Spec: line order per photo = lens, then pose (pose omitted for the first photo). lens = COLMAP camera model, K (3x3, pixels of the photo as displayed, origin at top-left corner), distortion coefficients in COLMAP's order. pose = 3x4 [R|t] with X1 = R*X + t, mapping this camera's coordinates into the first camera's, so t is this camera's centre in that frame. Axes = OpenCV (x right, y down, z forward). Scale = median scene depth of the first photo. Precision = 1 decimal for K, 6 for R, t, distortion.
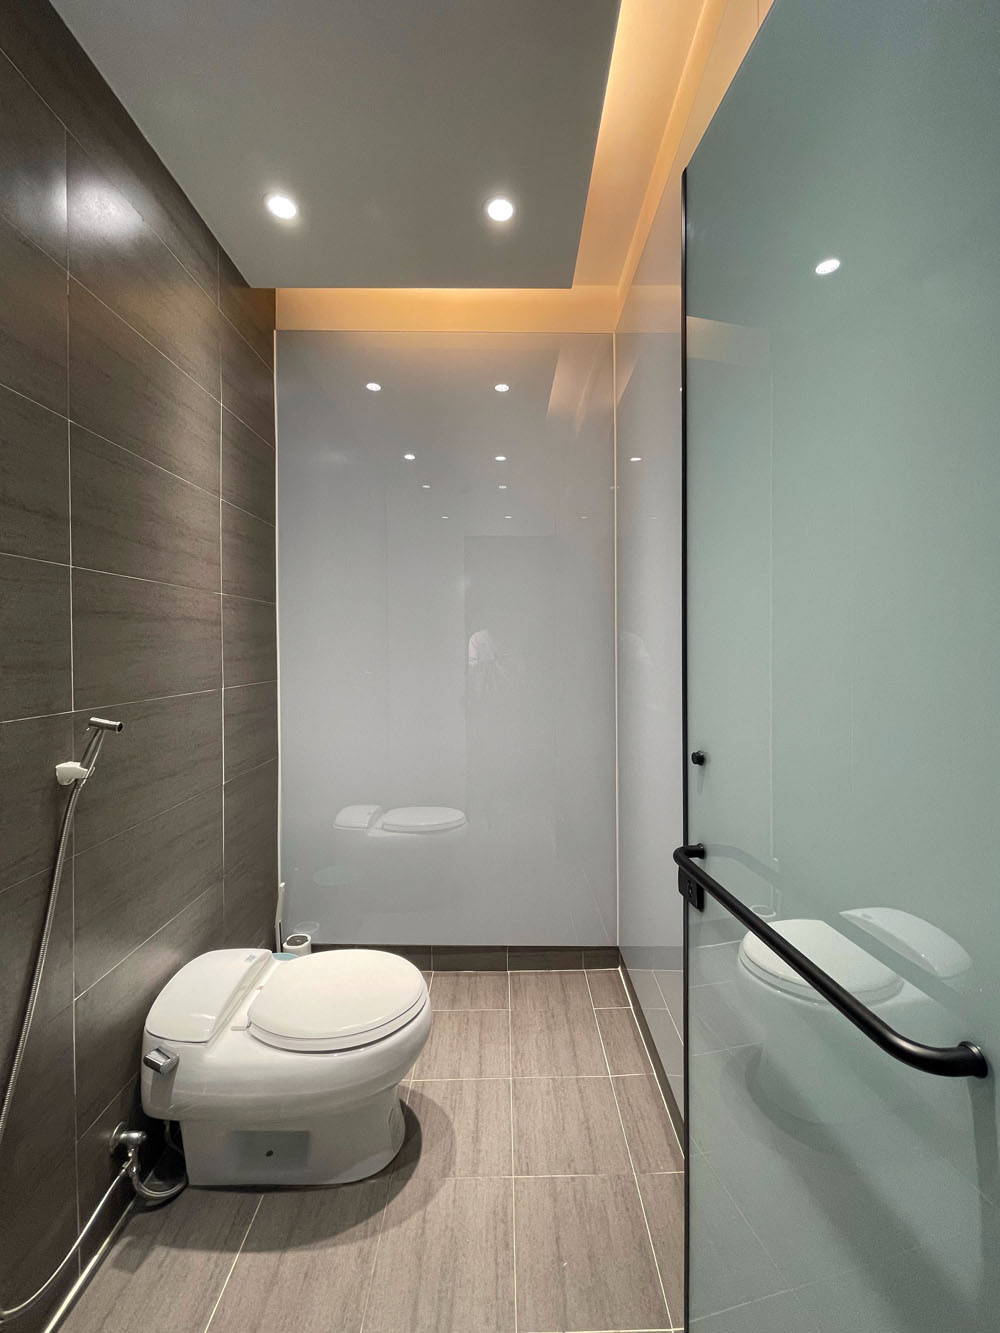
lens RADIAL K [[538.8, 0, 506.3], [0, 538.8, 650.8], [0, 0, 1]] dist [0.000044, 0.000608]
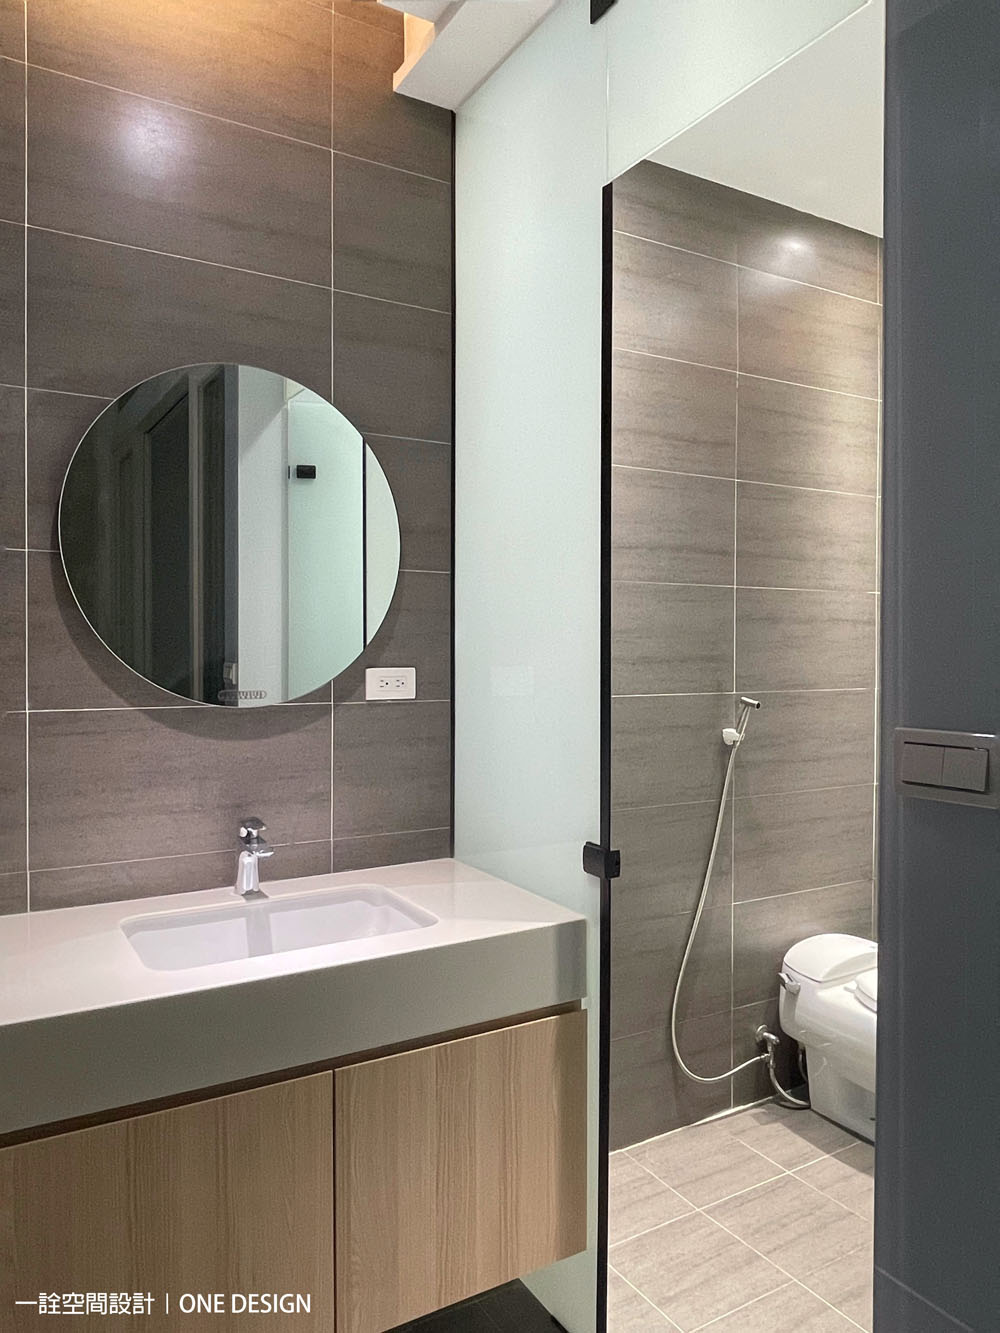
lens RADIAL K [[944.3, 0, 500.0], [0, 944.3, 666.5], [0, 0, 1]] dist [-0.003179, -0.001027]
pose [[0.492781, 0.021682, -0.869883, 0.847064], [-0.011724, 0.999764, 0.018277, 0.008154], [0.870074, 0.001192, 0.492919, -0.601194]]
